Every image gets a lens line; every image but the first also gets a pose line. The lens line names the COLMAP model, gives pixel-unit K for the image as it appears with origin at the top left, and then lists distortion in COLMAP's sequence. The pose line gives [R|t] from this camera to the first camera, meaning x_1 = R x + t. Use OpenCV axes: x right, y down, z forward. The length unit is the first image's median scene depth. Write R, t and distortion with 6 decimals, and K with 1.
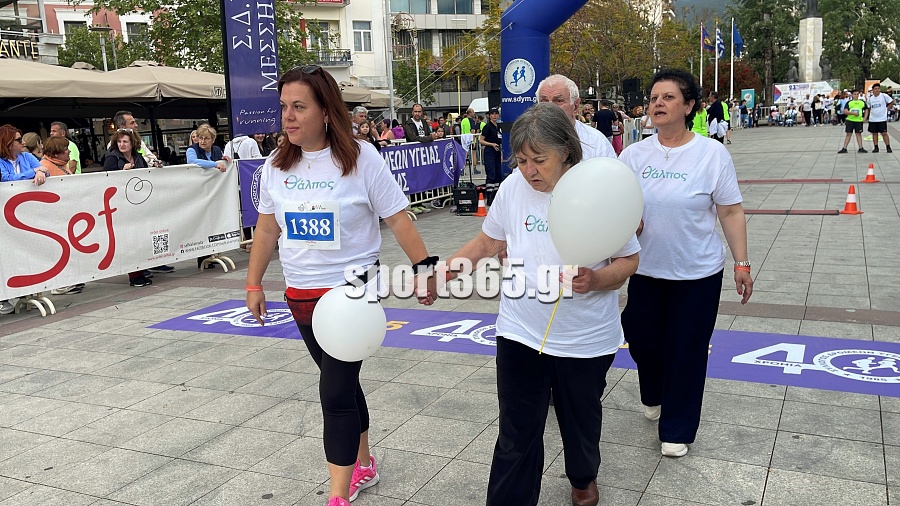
lens RADIAL K [[771.3, 0, 432.3], [0, 771.3, 257.3], [0, 0, 1]] dist [0.078556, -0.088909]
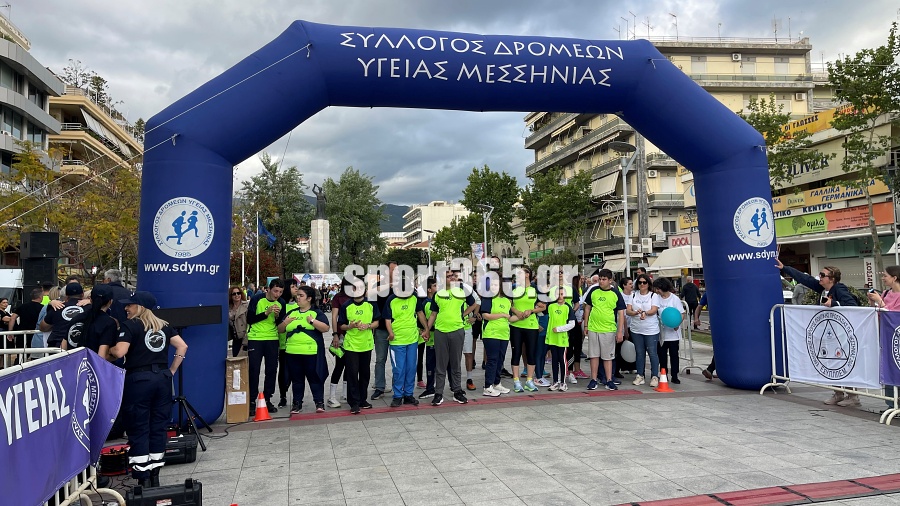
lens RADIAL K [[673.5, 0, 457.8], [0, 673.5, 243.2], [0, 0, 1]] dist [0.078289, -0.099675]
pose [[0.751784, 0.077534, 0.654835, -0.017816], [0.095135, 0.969921, -0.224061, -0.027452], [-0.652510, 0.230743, 0.721795, 0.152172]]
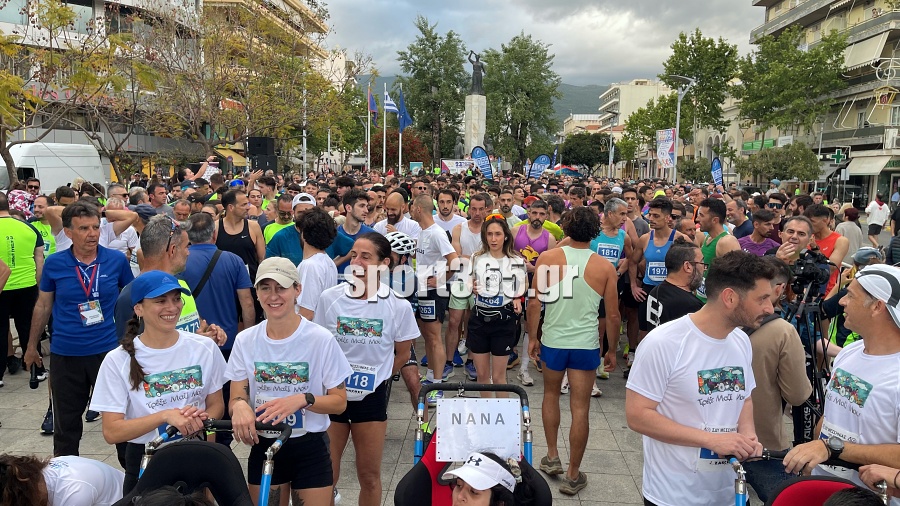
lens RADIAL K [[676.3, 0, 456.3], [0, 676.3, 255.7], [0, 0, 1]] dist [0.061846, -0.073079]
pose [[0.906188, 0.023687, 0.422211, 0.110407], [-0.002439, 0.998706, -0.050795, -0.063053], [-0.422868, 0.045000, 0.905073, 0.257033]]
